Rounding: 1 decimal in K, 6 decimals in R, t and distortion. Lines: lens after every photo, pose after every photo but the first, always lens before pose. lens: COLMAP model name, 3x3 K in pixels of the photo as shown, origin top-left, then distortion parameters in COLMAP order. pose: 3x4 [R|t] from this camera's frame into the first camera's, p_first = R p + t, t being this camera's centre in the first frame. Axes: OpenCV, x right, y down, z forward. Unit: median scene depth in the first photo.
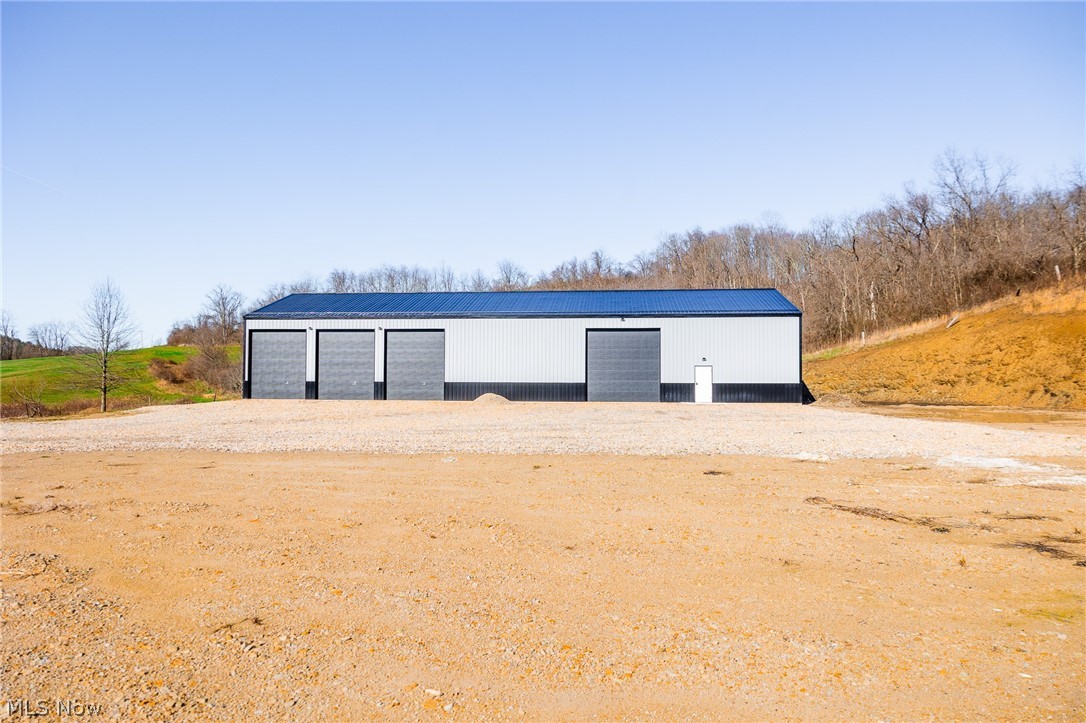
lens RADIAL K [[726.8, 0, 535.1], [0, 726.8, 364.9], [0, 0, 1]] dist [0.008129, 0.001803]
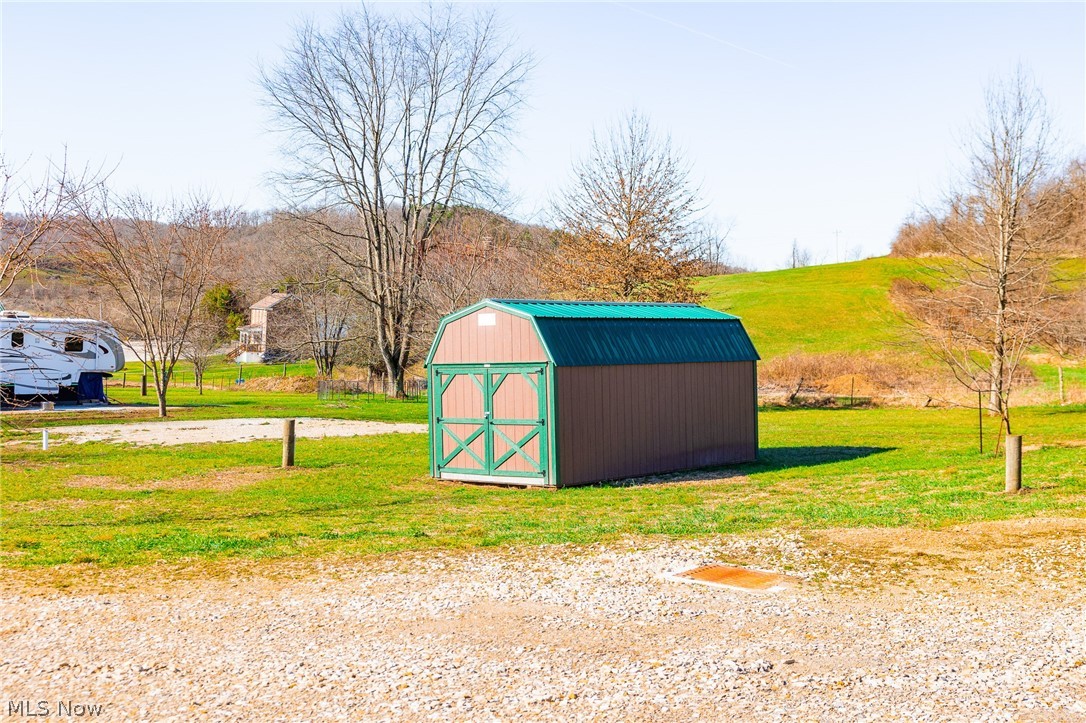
lens RADIAL K [[1334.9, 0, 539.1], [0, 1334.9, 359.7], [0, 0, 1]] dist [-0.003047, -0.007928]
pose [[0.776810, 0.047234, -0.627961, -0.139414], [-0.017630, 0.998423, 0.053290, 0.002983], [0.629488, -0.030326, 0.776418, 0.109111]]
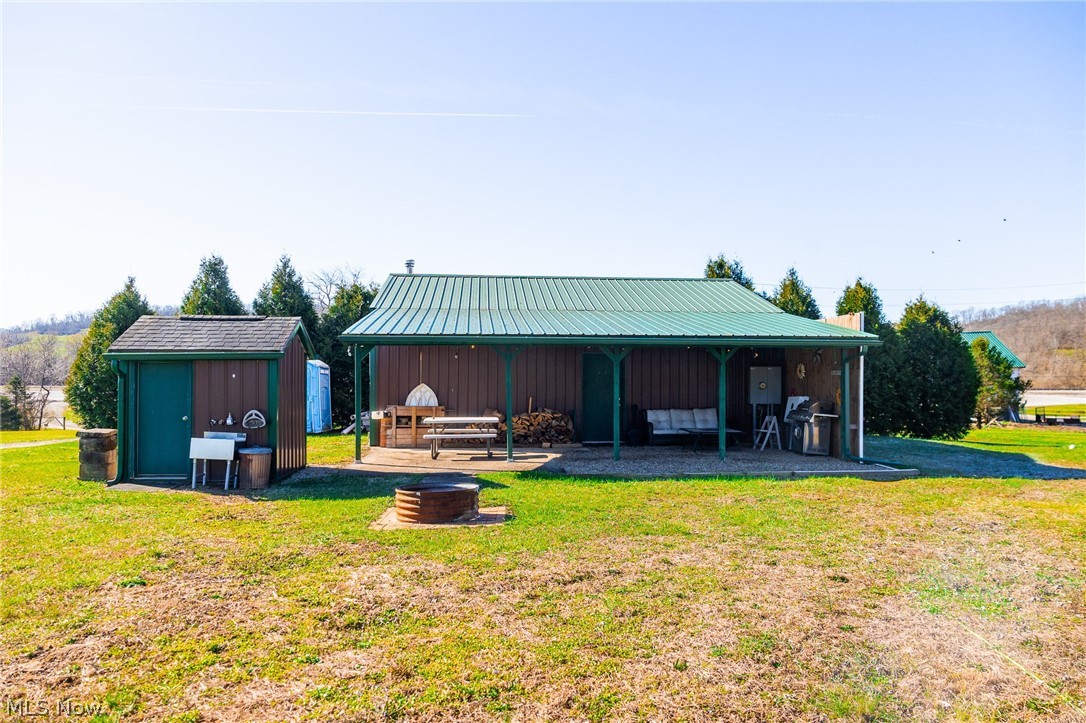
lens RADIAL K [[735.2, 0, 544.9], [0, 735.2, 365.7], [0, 0, 1]] dist [0.004407, -0.001202]
pose [[0.156281, -0.014400, -0.987608, -0.616724], [0.028064, 0.999555, -0.010133, 0.034947], [0.987314, -0.026133, 0.156615, 0.249114]]
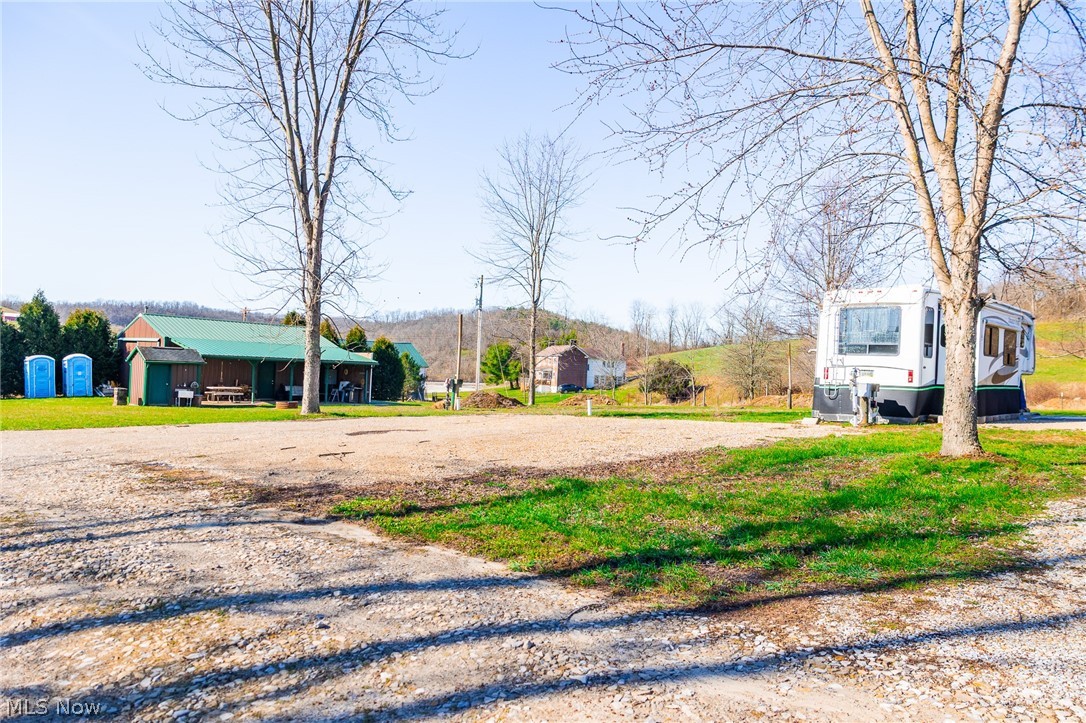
lens RADIAL K [[740.4, 0, 541.0], [0, 740.4, 362.6], [0, 0, 1]] dist [-0.001825, 0.005416]
pose [[0.767745, 0.019772, -0.640451, -0.465907], [-0.020295, 0.999773, 0.006536, 0.028267], [0.640434, 0.007979, 0.767971, 0.122135]]
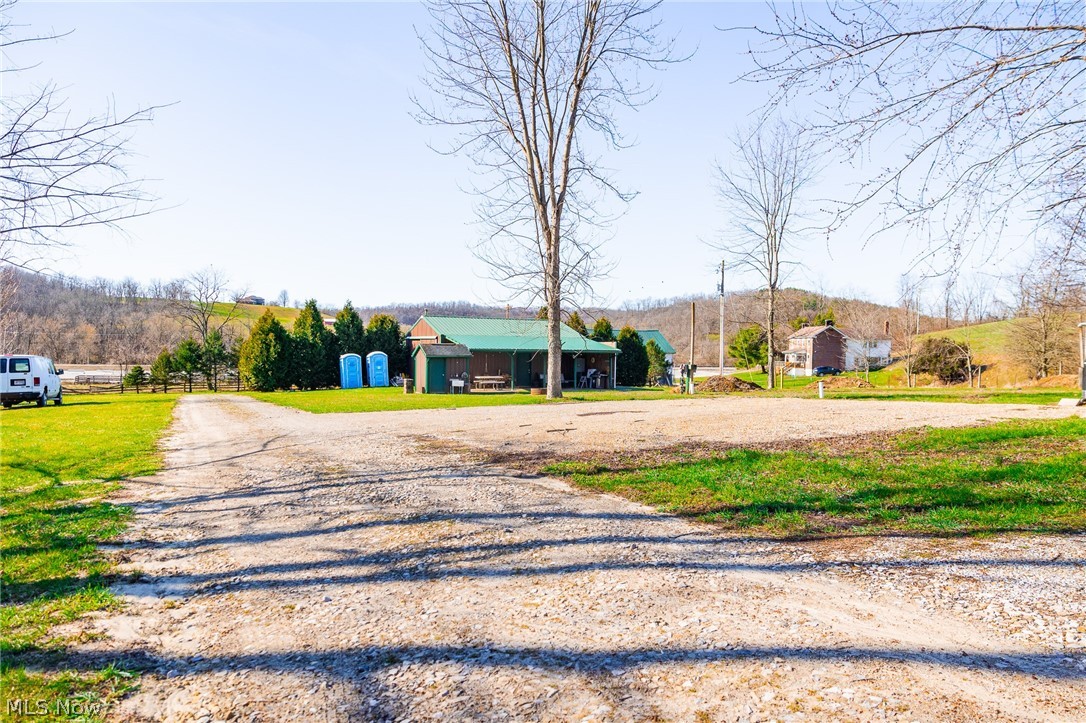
lens RADIAL K [[729.3, 0, 540.7], [0, 729.3, 363.0], [0, 0, 1]] dist [0.003654, 0.001935]
pose [[0.510038, 0.015715, -0.860008, -0.454908], [0.014525, 0.999533, 0.026880, 0.027805], [0.860029, -0.026201, 0.509572, 0.119261]]
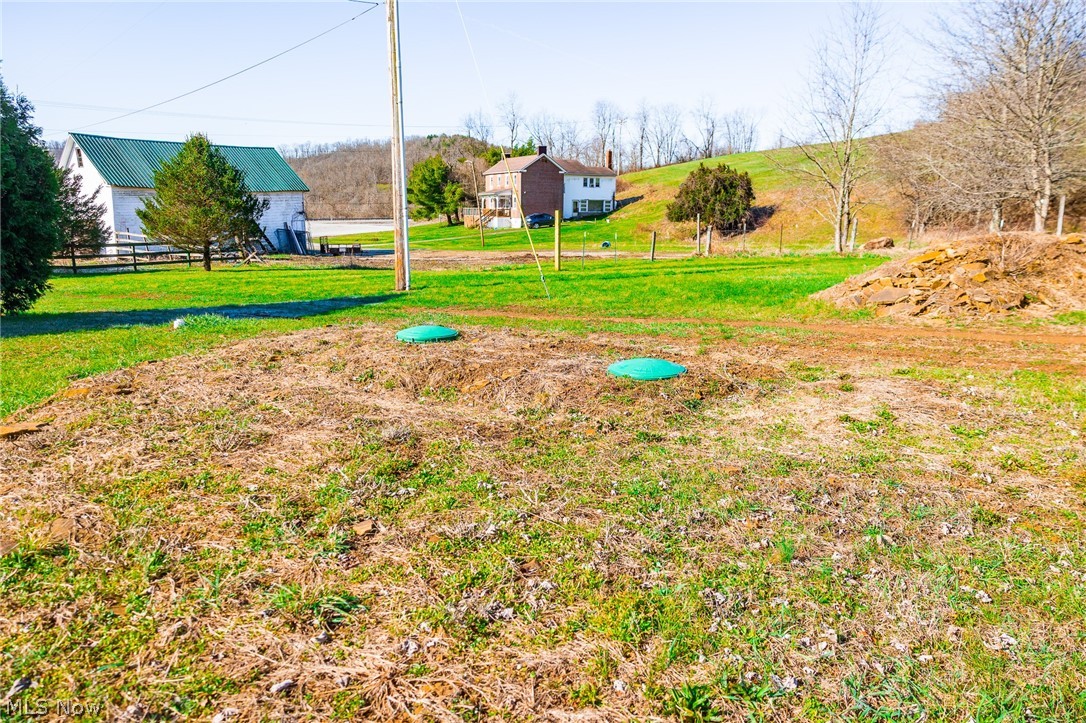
lens RADIAL K [[726.8, 0, 535.1], [0, 726.8, 364.9], [0, 0, 1]] dist [0.008129, 0.001803]
pose [[0.824361, 0.117397, -0.553757, -0.684939], [0.018161, 0.972269, 0.233158, 0.041644], [0.565773, -0.202263, 0.799368, 0.344352]]
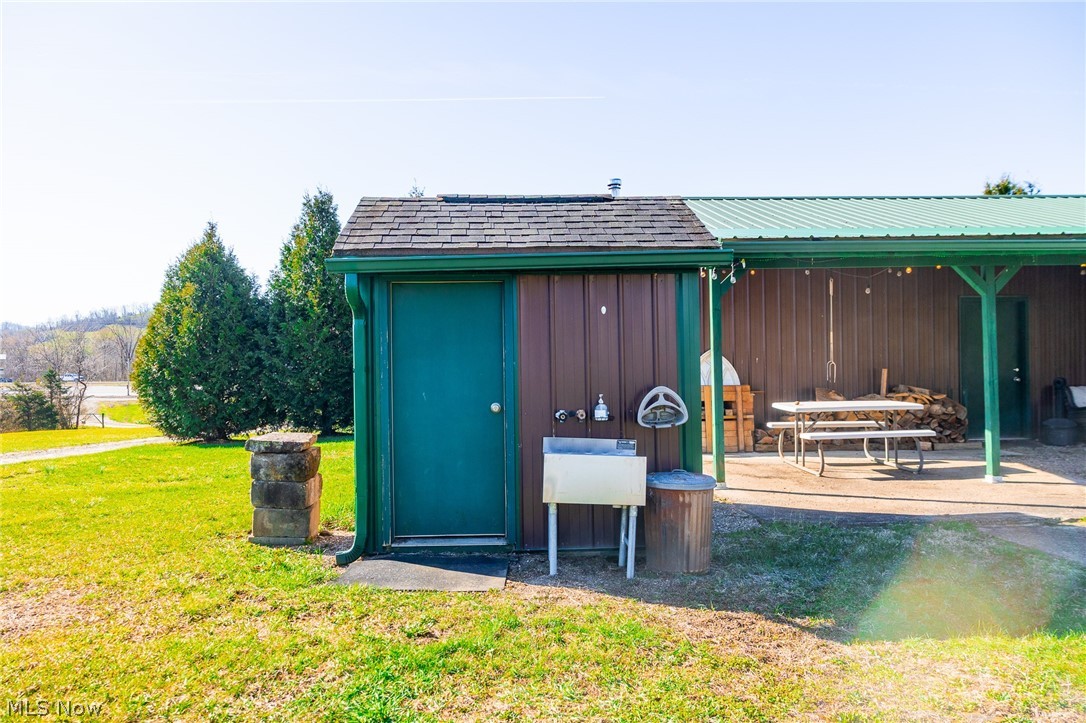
lens RADIAL K [[754.5, 0, 540.5], [0, 754.5, 364.8], [0, 0, 1]] dist [0.000548, 0.001167]
pose [[0.117056, -0.002921, -0.993121, -0.664447], [0.046090, 0.998934, 0.002495, 0.036661], [0.992055, -0.046065, 0.117065, 0.221510]]
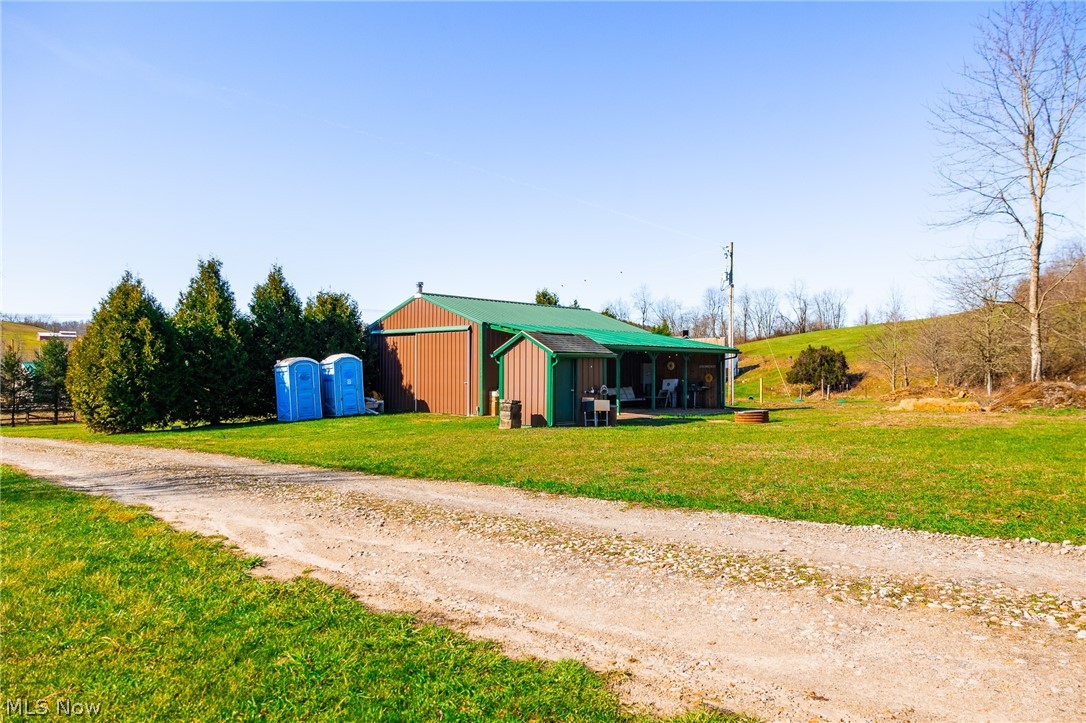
lens RADIAL K [[729.3, 0, 540.7], [0, 729.3, 363.0], [0, 0, 1]] dist [0.003654, 0.001935]
pose [[0.758429, -0.009551, -0.651685, -0.613449], [0.020333, 0.999753, 0.009011, 0.032087], [0.651438, -0.020085, 0.758436, 0.113763]]
